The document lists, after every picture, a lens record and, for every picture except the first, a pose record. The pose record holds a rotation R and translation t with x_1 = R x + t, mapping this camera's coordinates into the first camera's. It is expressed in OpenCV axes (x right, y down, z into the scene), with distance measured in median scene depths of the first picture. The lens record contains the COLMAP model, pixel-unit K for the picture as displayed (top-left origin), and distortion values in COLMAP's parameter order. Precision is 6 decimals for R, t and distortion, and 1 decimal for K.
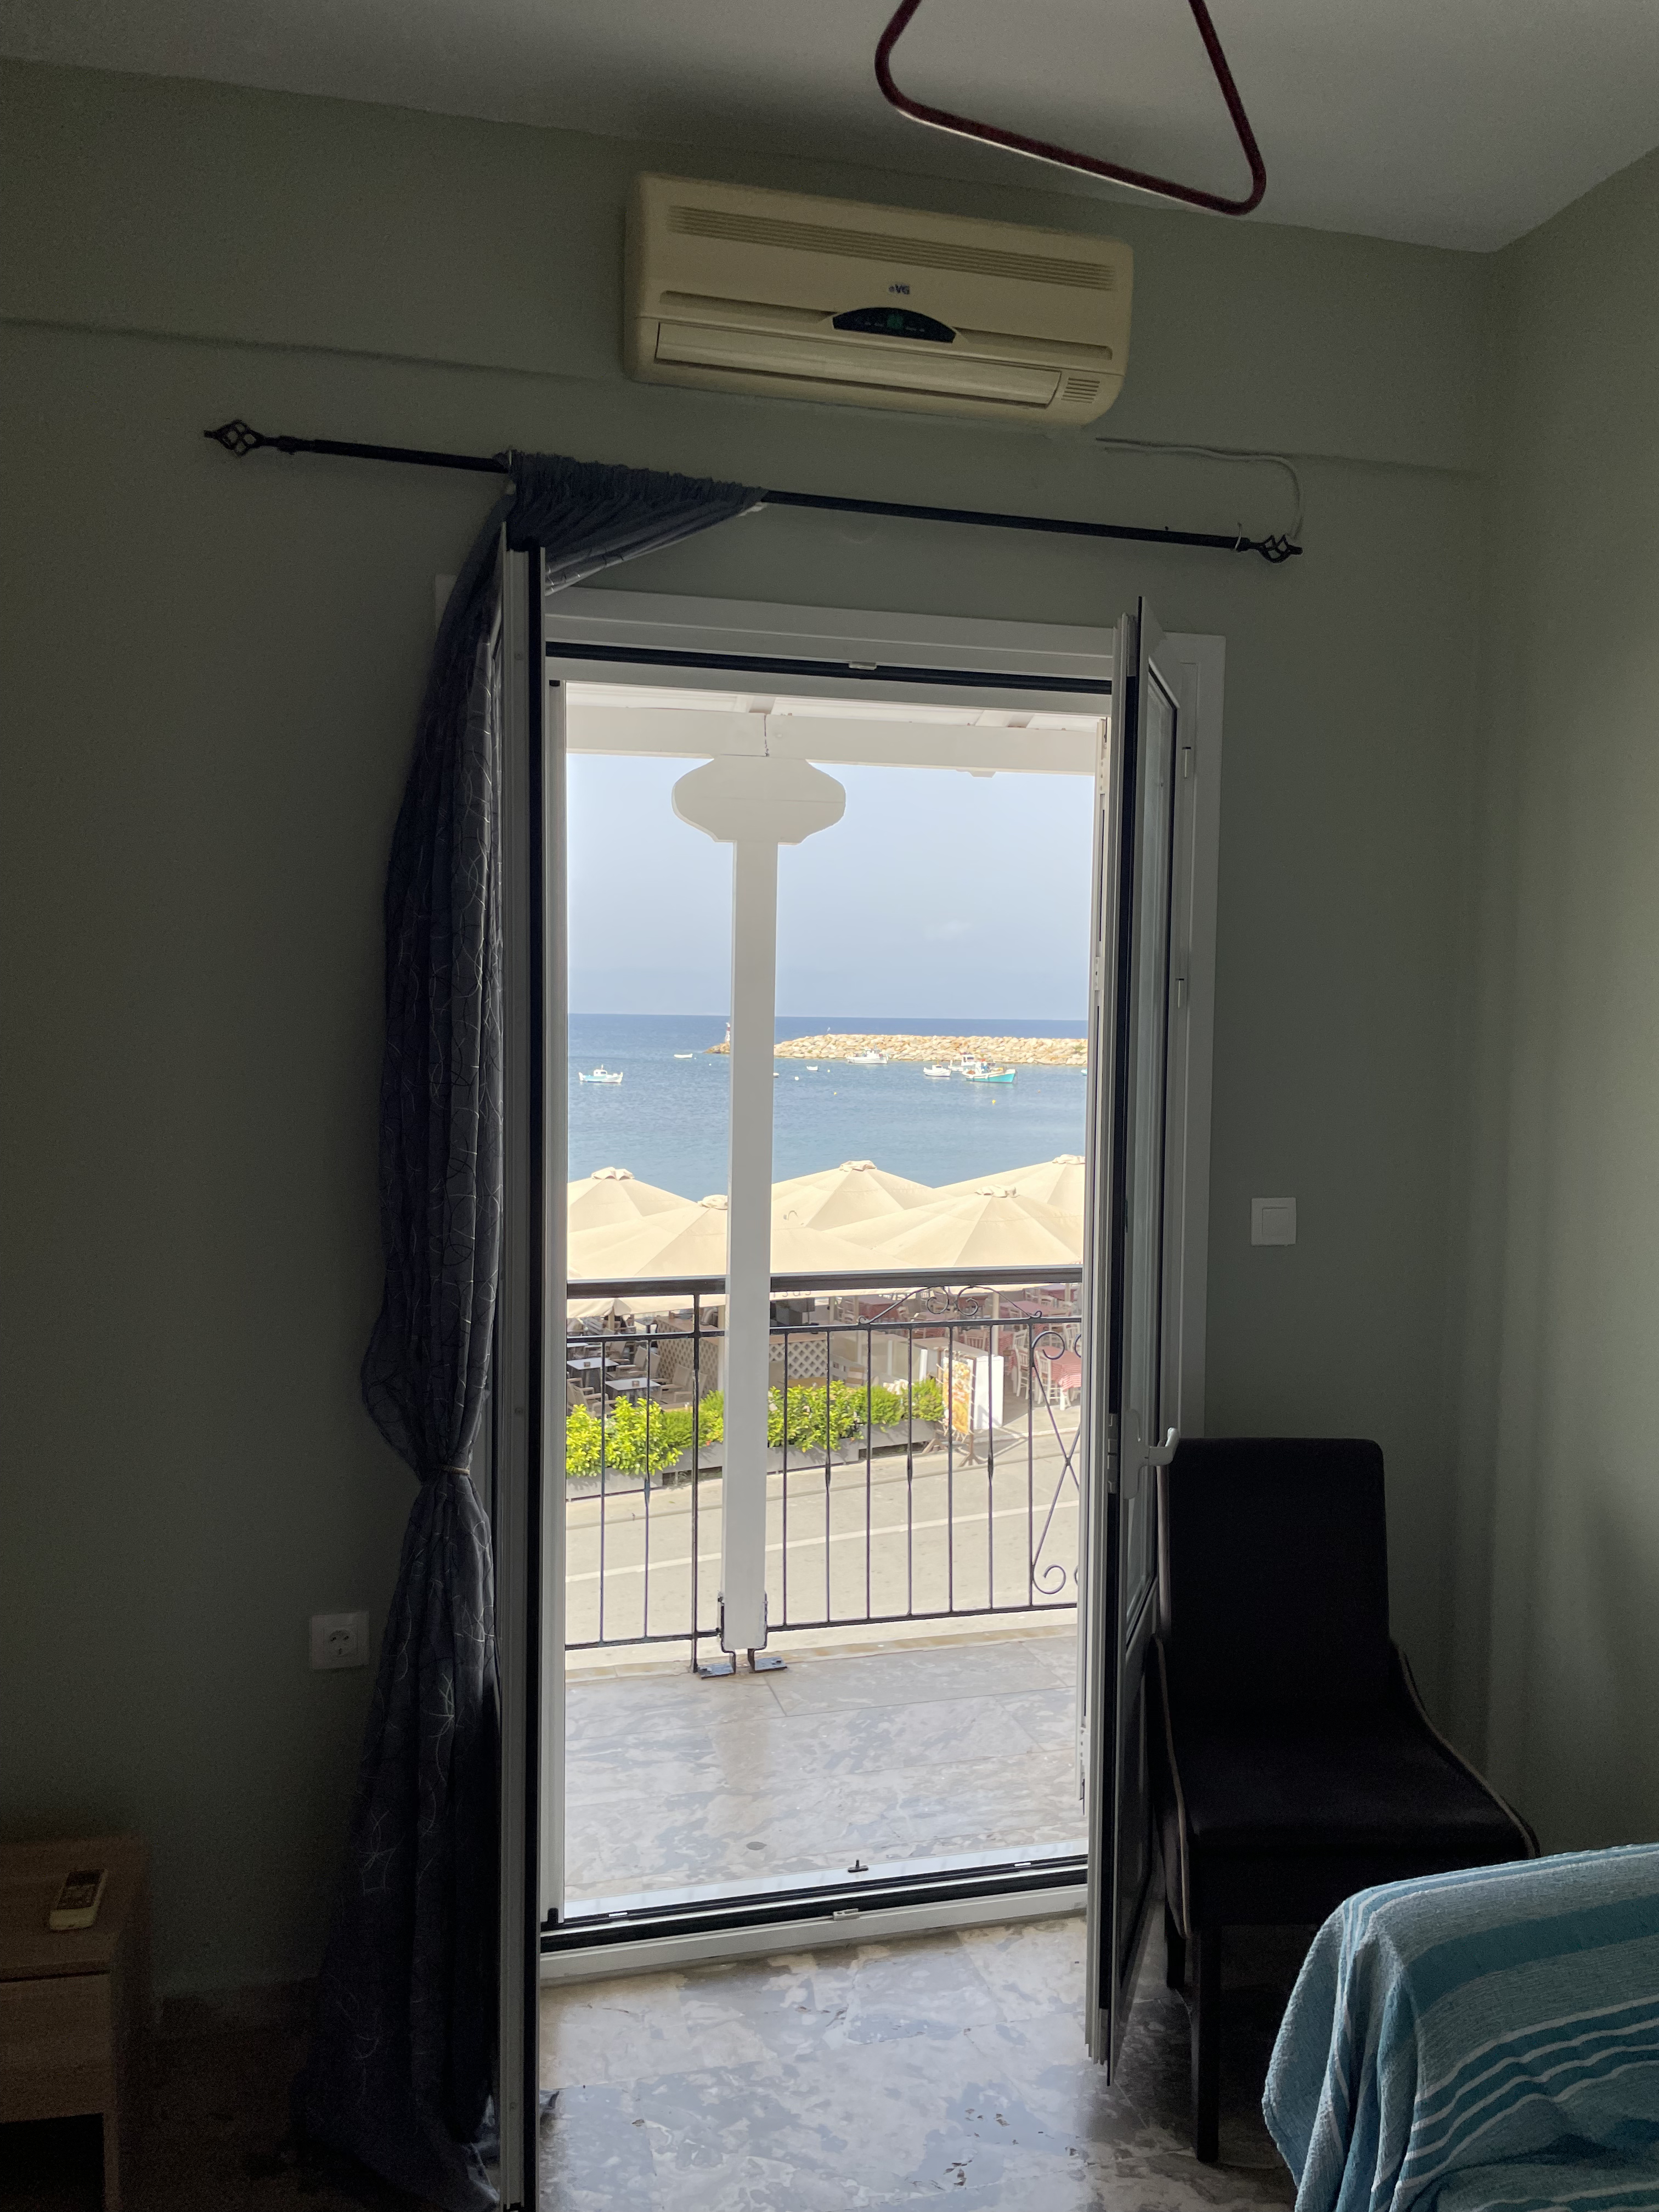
lens RADIAL K [[1665.0, 0, 829.5], [0, 1665.0, 1106.0], [0, 0, 1]] dist [0.075625, -0.106963]
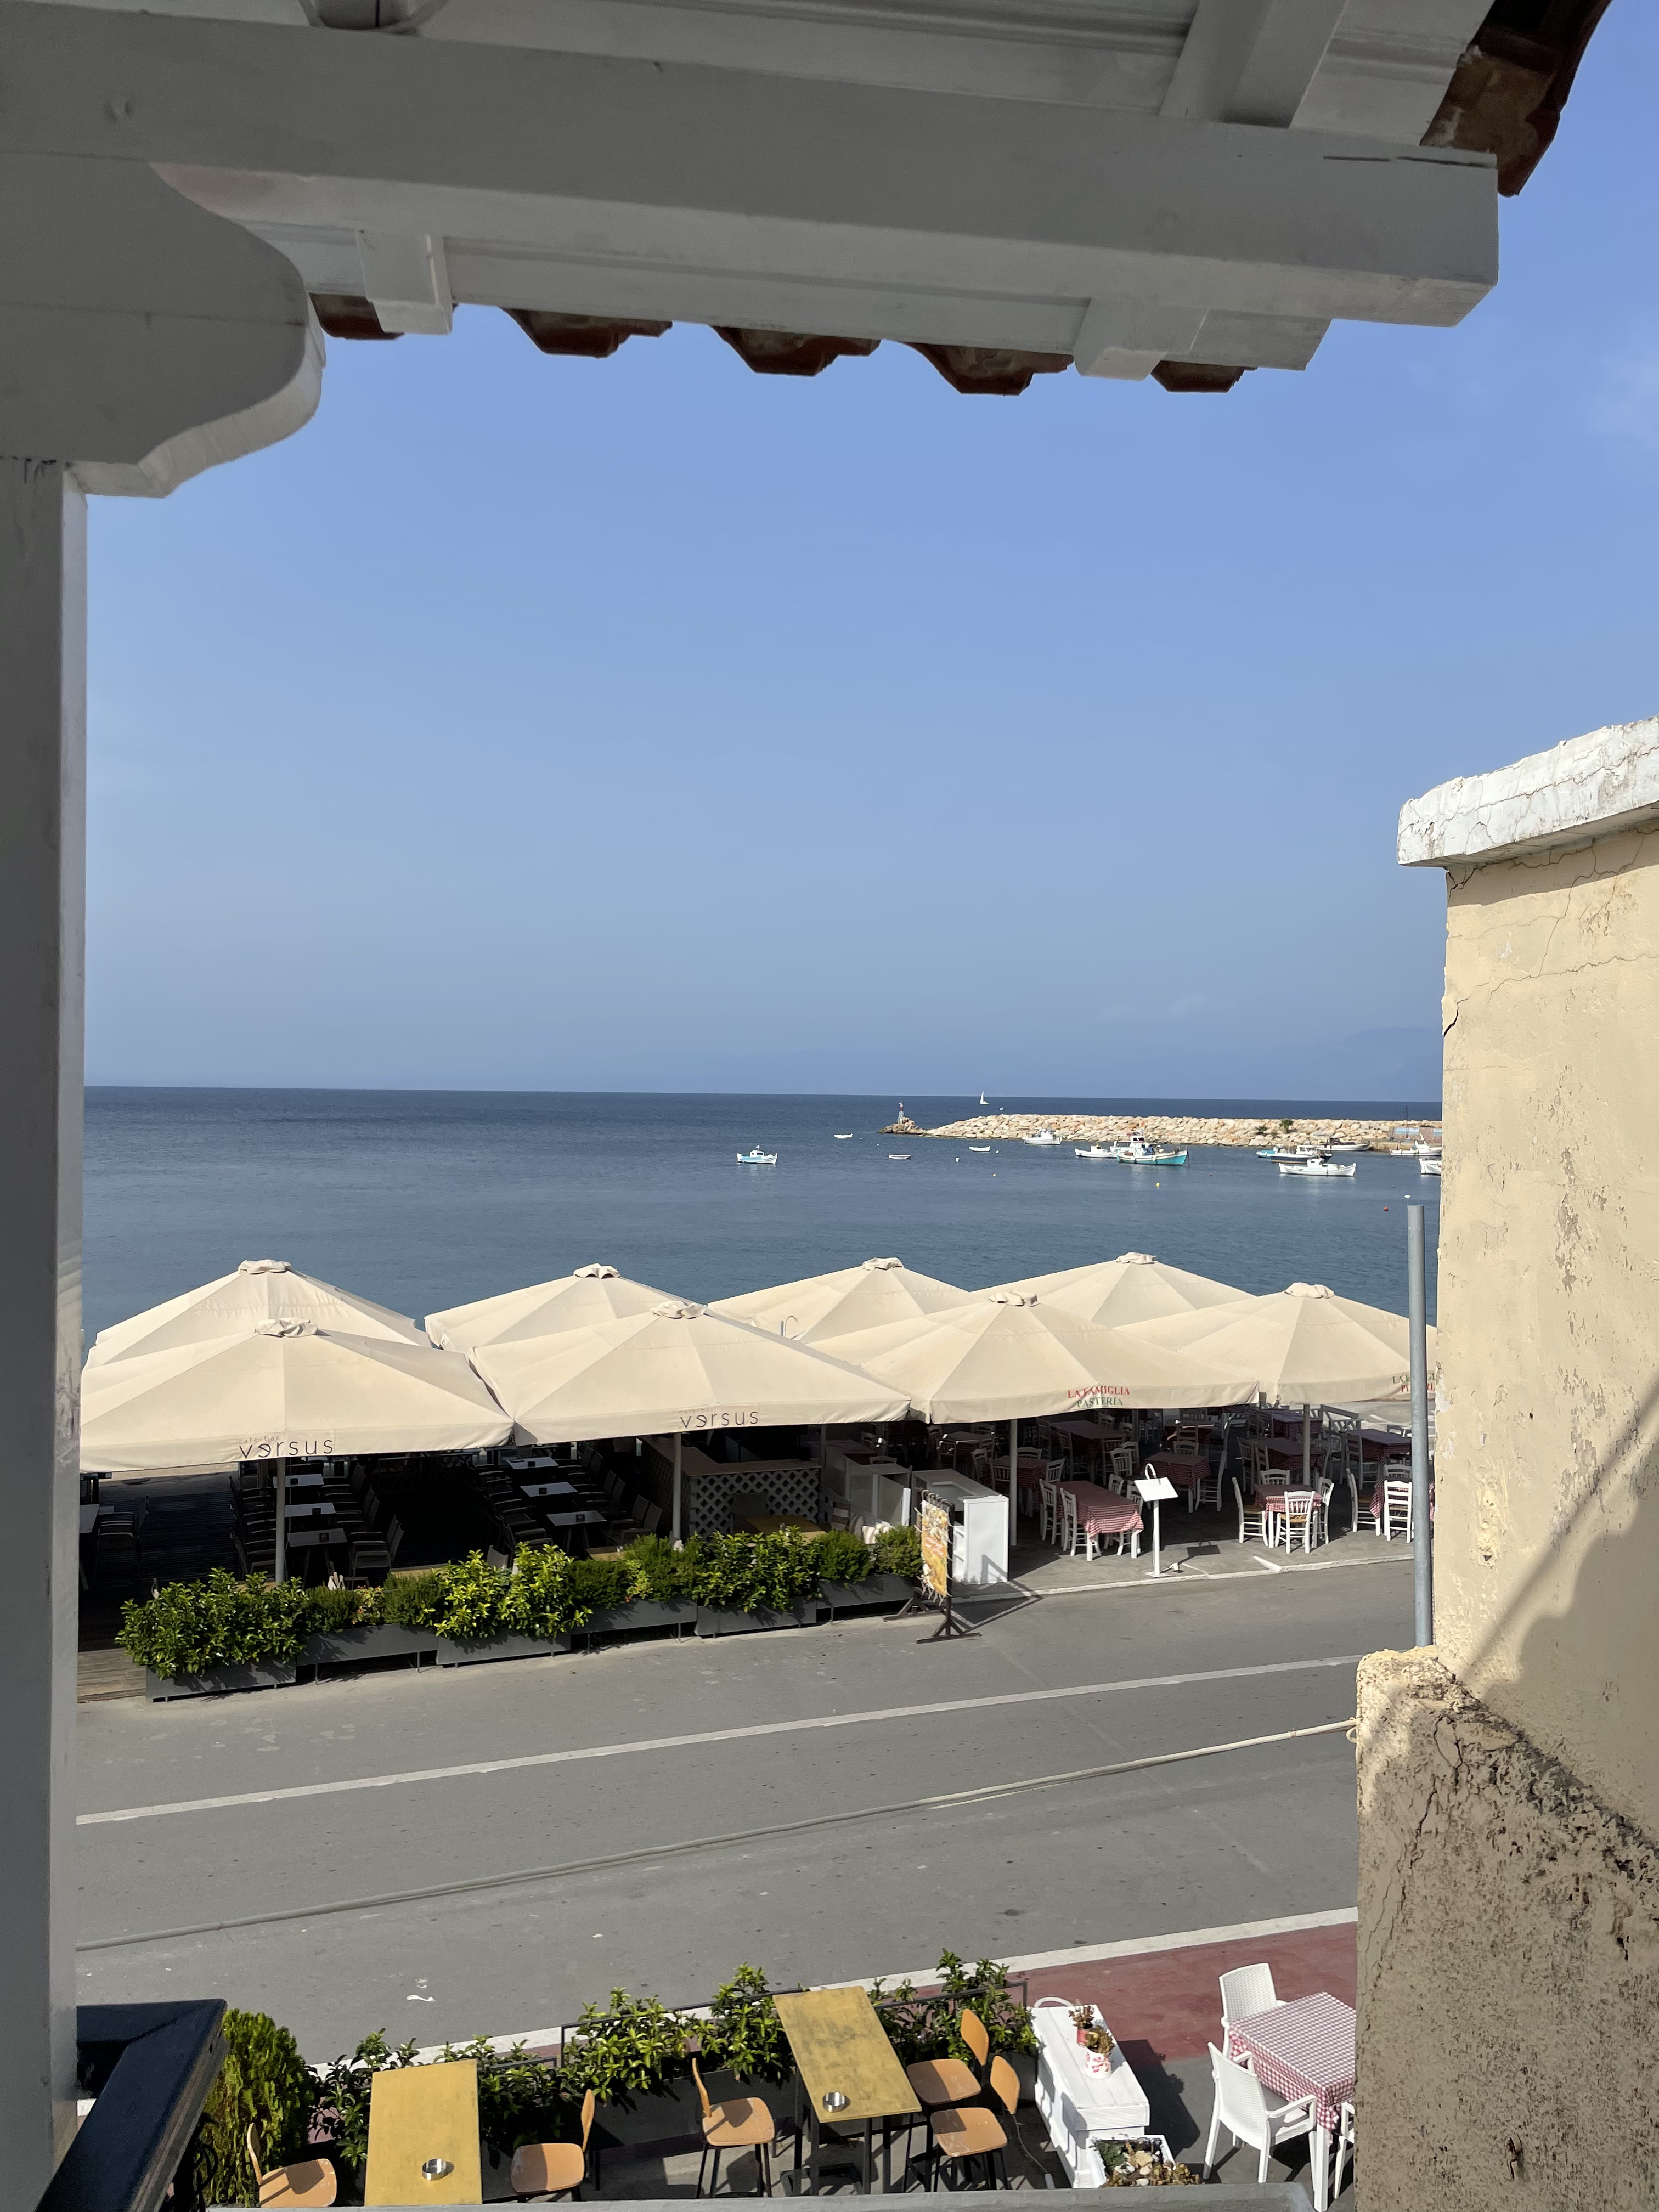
lens RADIAL K [[1665.0, 0, 829.5], [0, 1665.0, 1106.0], [0, 0, 1]] dist [0.075625, -0.106963]
pose [[0.993212, -0.000819, -0.116315, 0.099289], [-0.004767, 0.998848, -0.047744, -0.005920], [0.116220, 0.047974, 0.992064, 0.123037]]
